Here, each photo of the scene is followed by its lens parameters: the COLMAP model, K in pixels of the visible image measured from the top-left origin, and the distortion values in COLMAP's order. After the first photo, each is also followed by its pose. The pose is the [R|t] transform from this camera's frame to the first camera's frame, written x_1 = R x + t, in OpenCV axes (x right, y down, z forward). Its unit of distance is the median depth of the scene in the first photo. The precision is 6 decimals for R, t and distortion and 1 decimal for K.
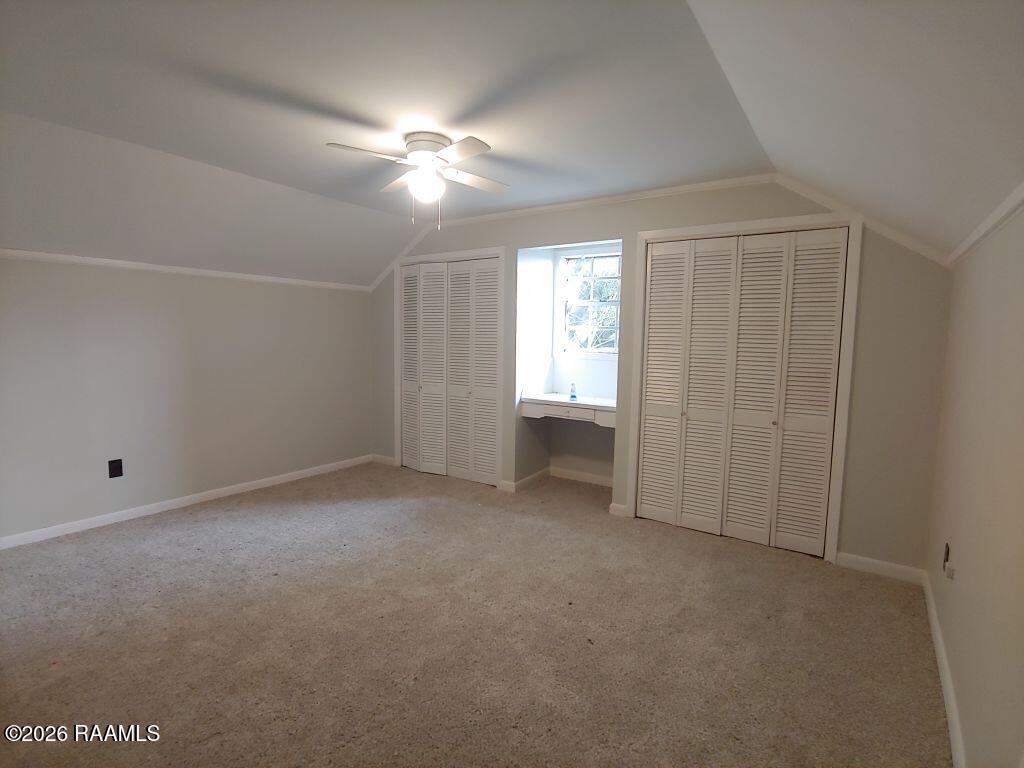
lens RADIAL K [[522.0, 0, 511.9], [0, 522.0, 380.5], [0, 0, 1]] dist [0.001833, 0.000508]
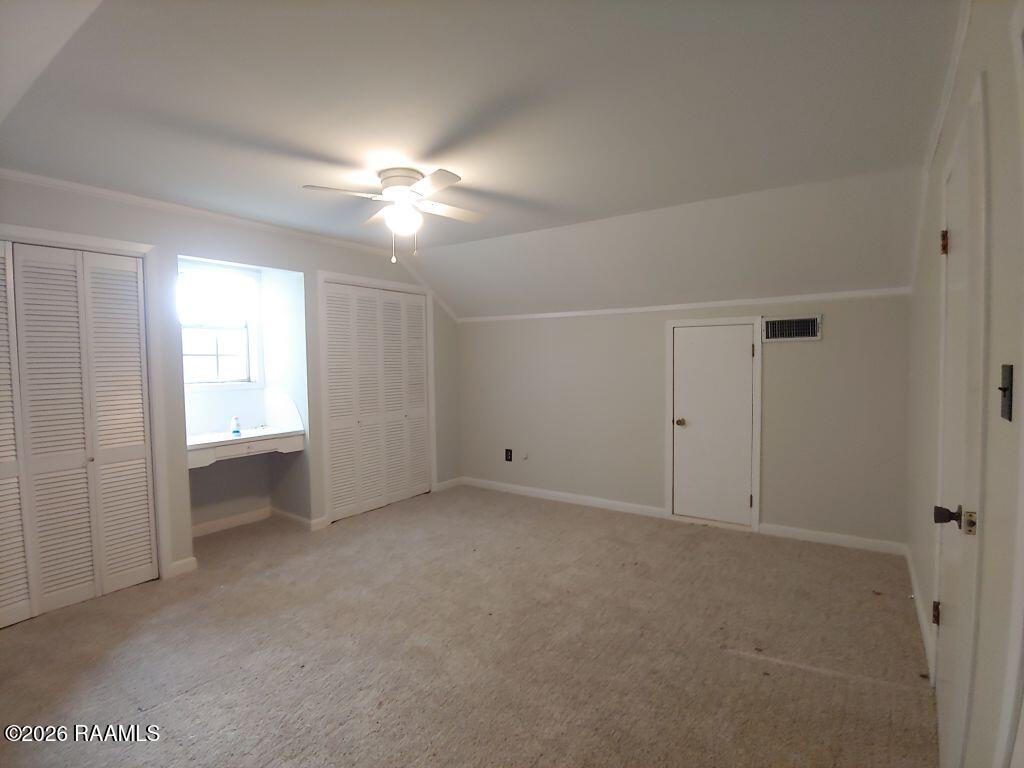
lens RADIAL K [[522.0, 0, 509.4], [0, 522.0, 384.1], [0, 0, 1]] dist [0.001833, 0.000508]
pose [[-0.009876, -0.069962, 0.997501, -0.822102], [0.095409, 0.992932, 0.070587, -0.073434], [-0.995389, 0.095868, -0.003131, 0.563637]]
